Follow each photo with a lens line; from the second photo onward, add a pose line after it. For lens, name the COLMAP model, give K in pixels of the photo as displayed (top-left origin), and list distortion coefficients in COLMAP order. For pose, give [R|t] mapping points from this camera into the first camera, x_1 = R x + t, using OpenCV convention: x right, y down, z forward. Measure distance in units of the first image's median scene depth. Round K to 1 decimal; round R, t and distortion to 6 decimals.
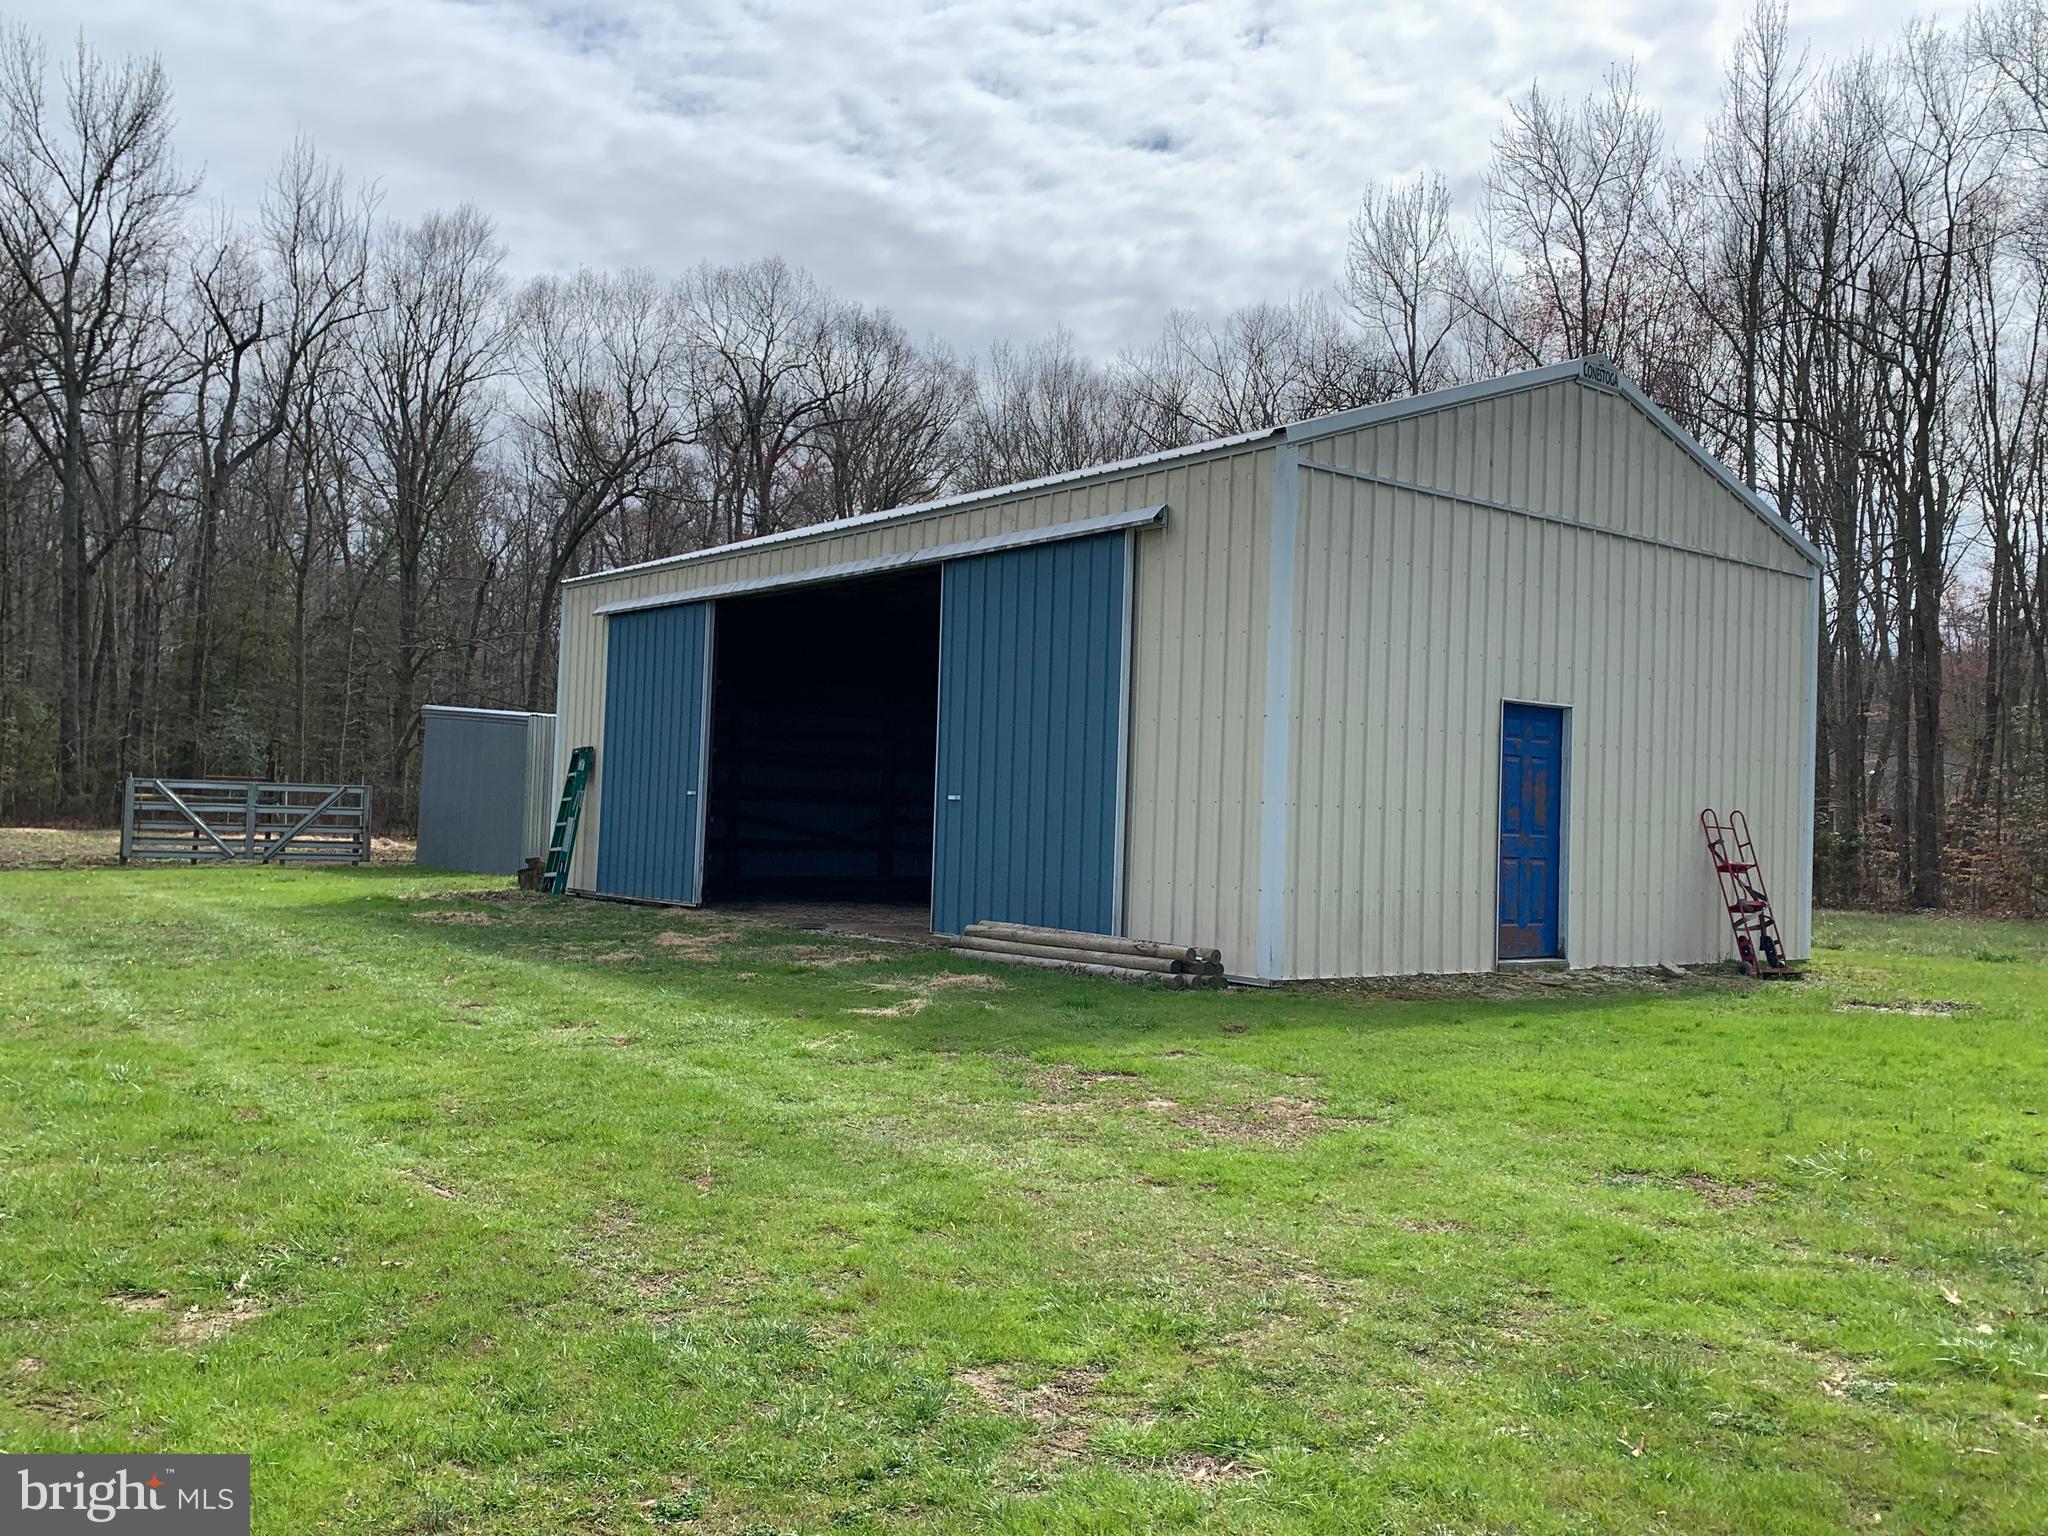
lens RADIAL K [[1734.3, 0, 1026.0], [0, 1734.3, 759.4], [0, 0, 1]] dist [0.215049, -0.319708]
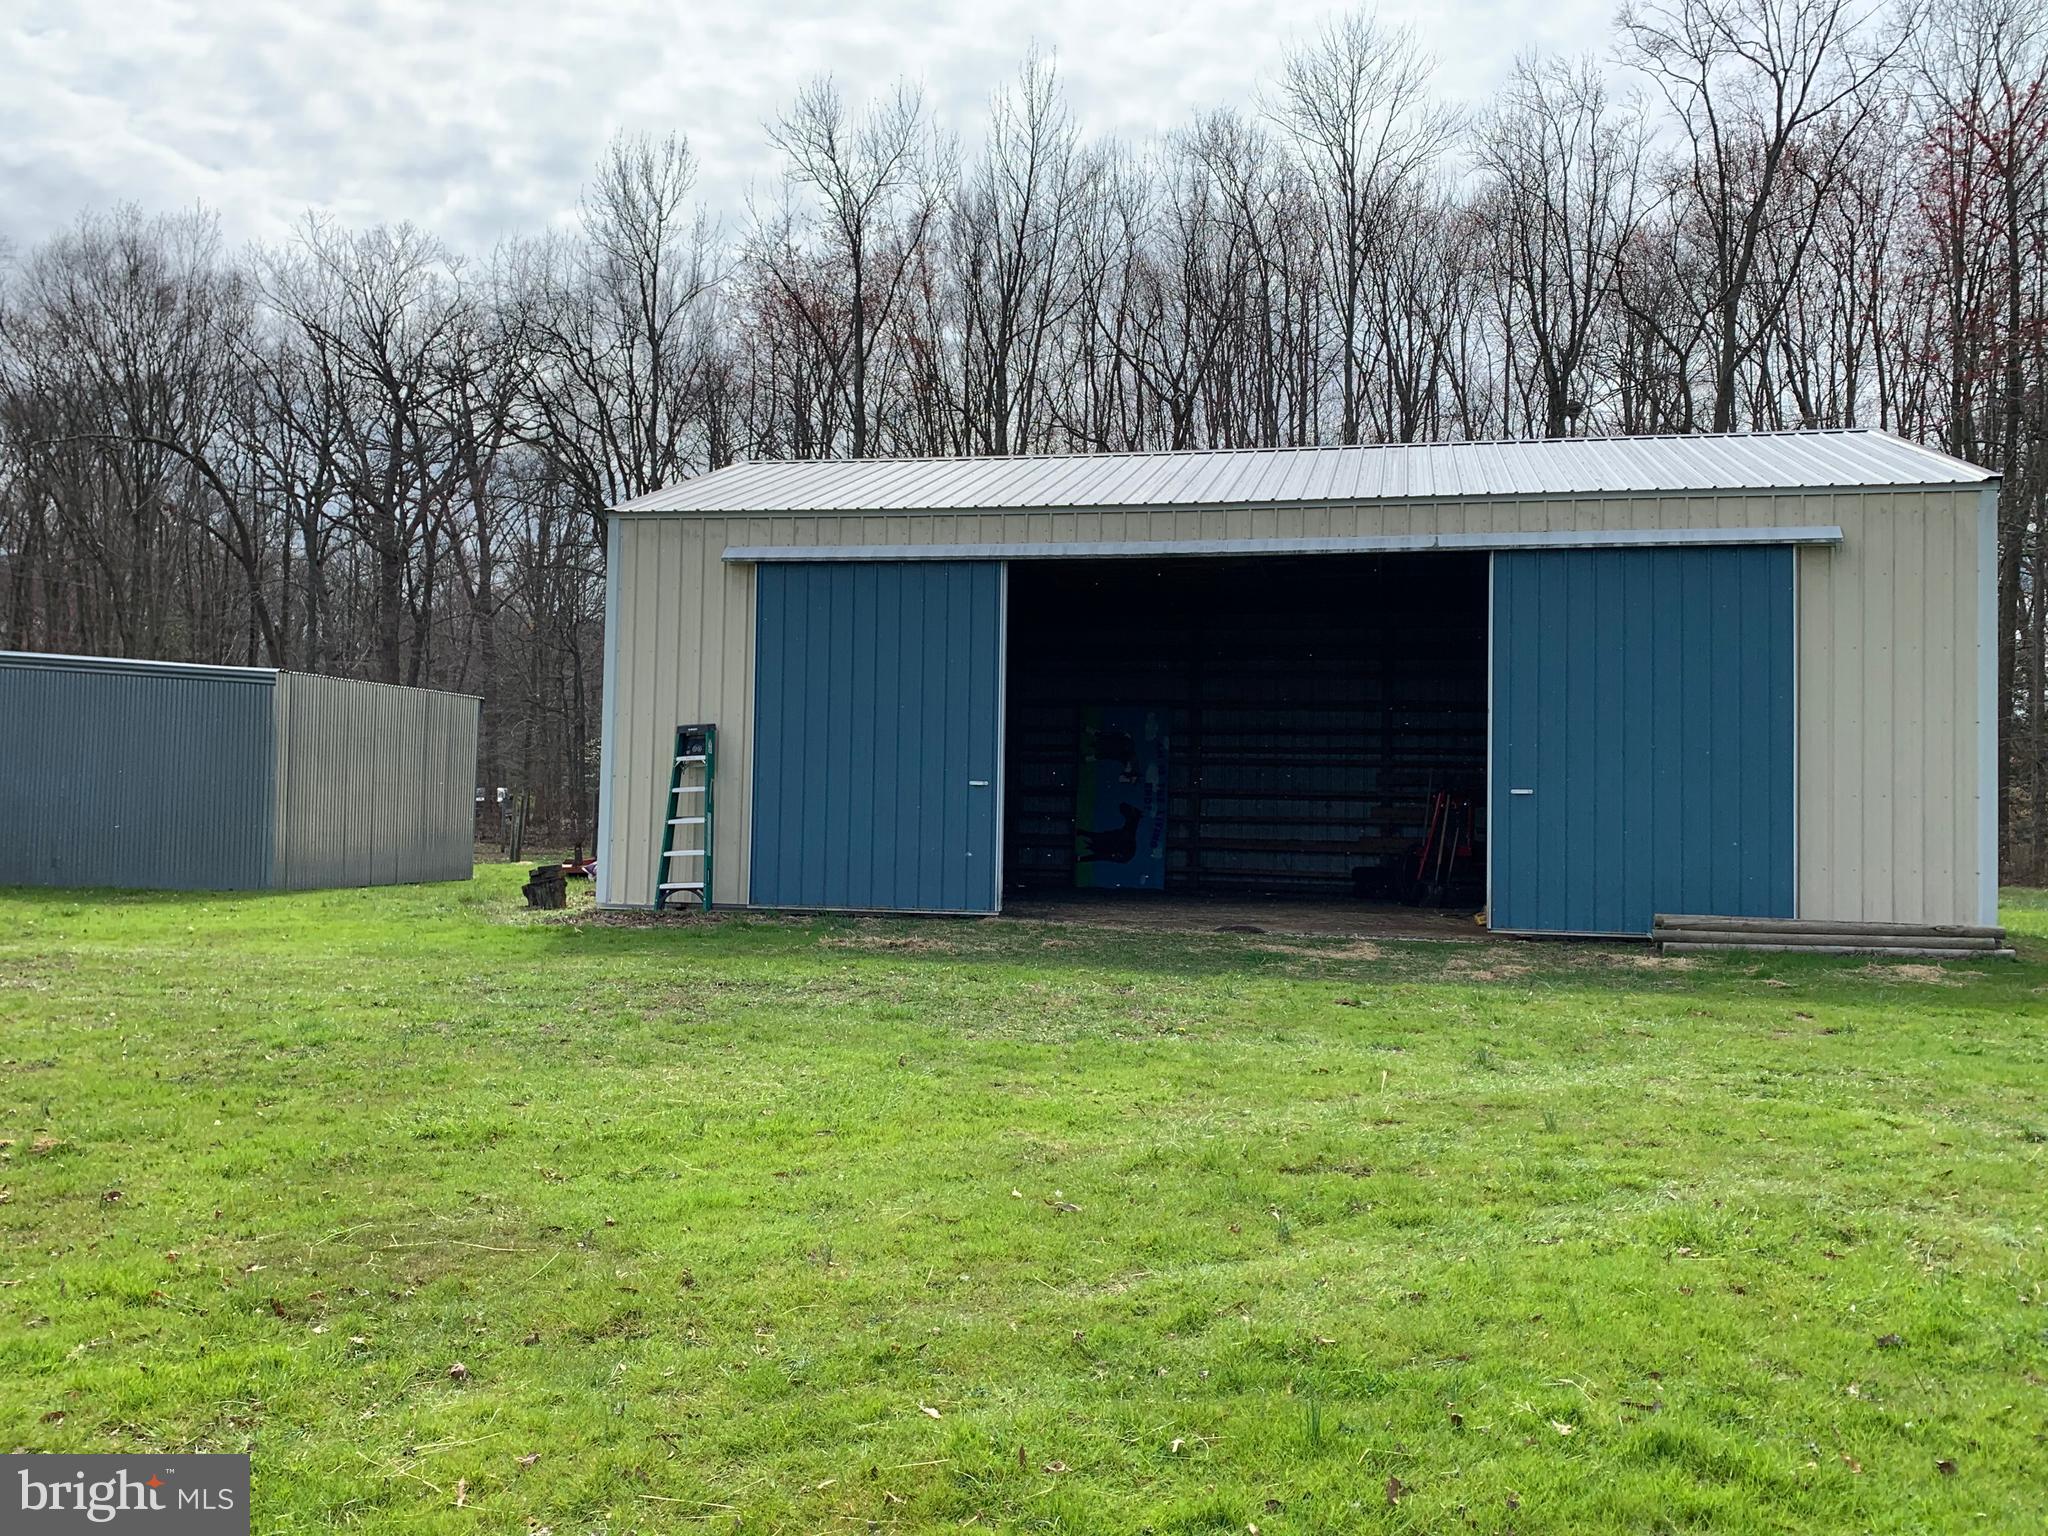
lens RADIAL K [[1754.3, 0, 1026.1], [0, 1754.3, 766.6], [0, 0, 1]] dist [0.065022, -0.004154]
pose [[0.791886, 0.000287, 0.610669, -0.454221], [-0.016078, 0.999663, 0.020380, -0.004487], [-0.610457, -0.025957, 0.791624, 0.194488]]
